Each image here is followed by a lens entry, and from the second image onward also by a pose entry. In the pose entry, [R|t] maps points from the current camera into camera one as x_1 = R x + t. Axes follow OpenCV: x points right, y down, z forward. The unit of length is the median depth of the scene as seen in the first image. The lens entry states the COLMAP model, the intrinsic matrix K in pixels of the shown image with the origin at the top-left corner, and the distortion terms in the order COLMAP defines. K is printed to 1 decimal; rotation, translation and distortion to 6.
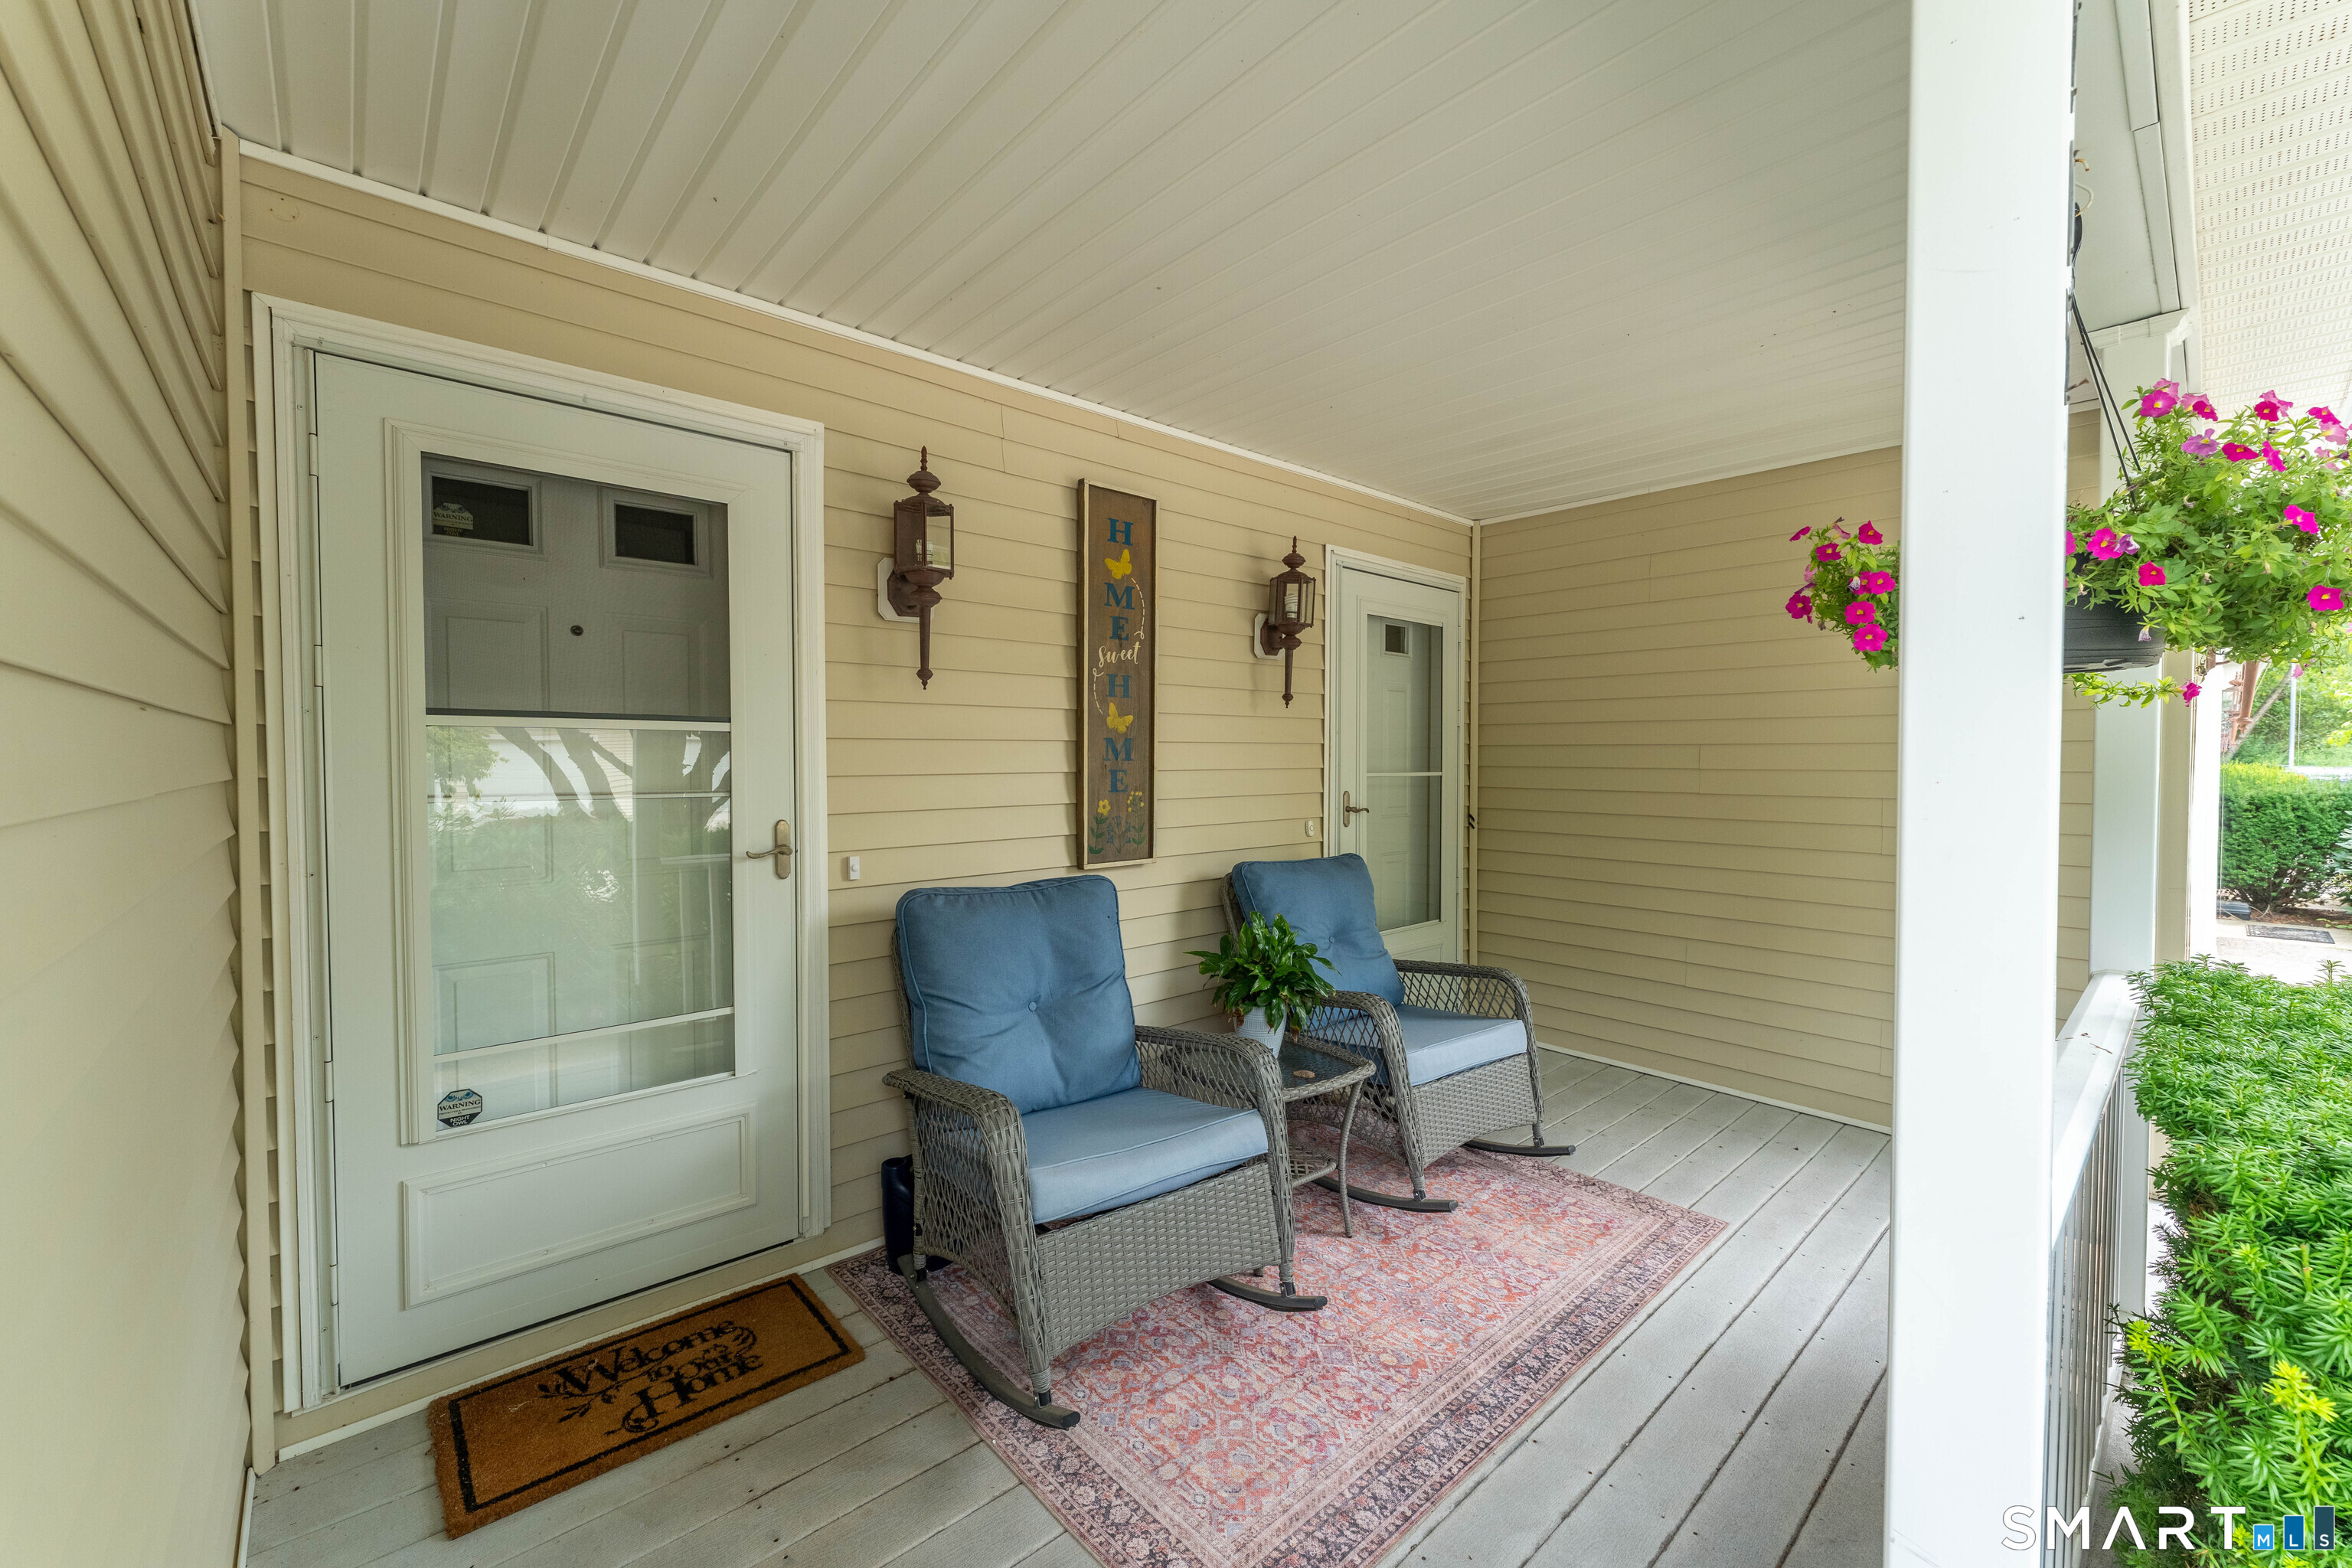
lens RADIAL K [[939.1, 0, 1184.0], [0, 939.1, 775.5], [0, 0, 1]] dist [0.000930, 0.000442]
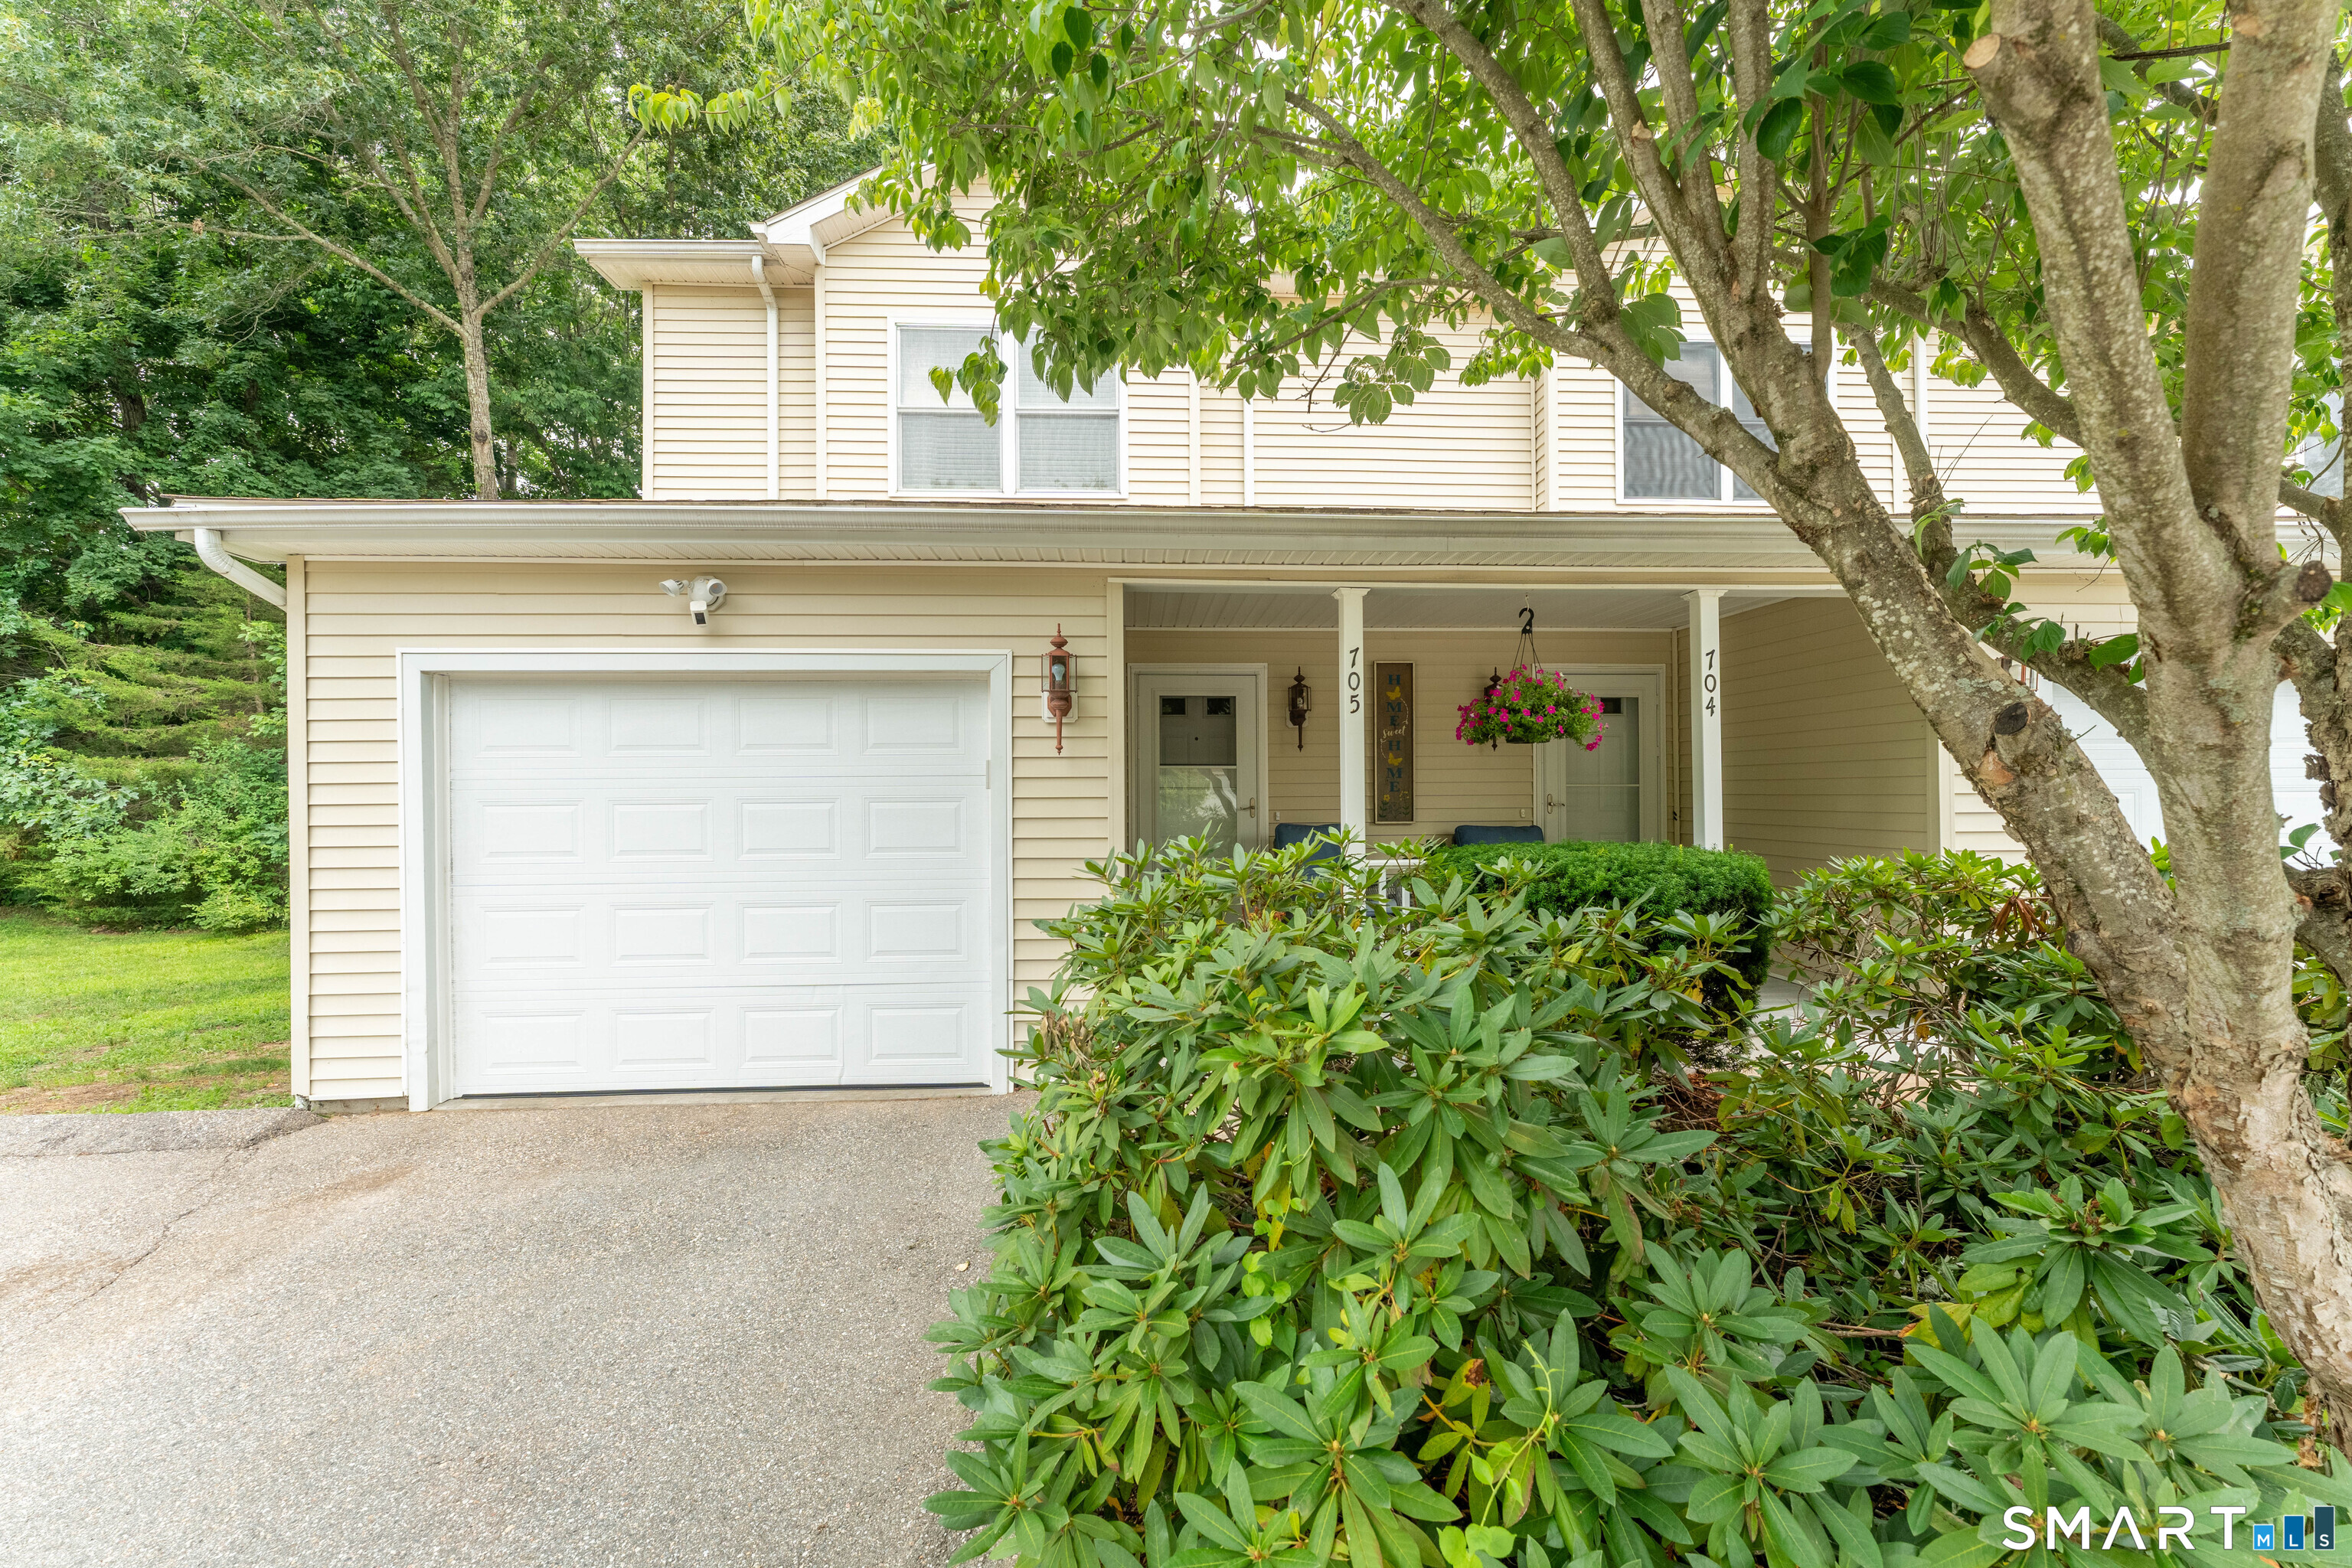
lens RADIAL K [[939.1, 0, 1184.0], [0, 939.1, 775.5], [0, 0, 1]] dist [0.000930, 0.000442]
pose [[0.777041, -0.003988, -0.629438, 1.262320], [-0.010054, 0.999774, -0.018746, 0.034256], [0.629370, 0.020894, 0.776825, -1.437649]]
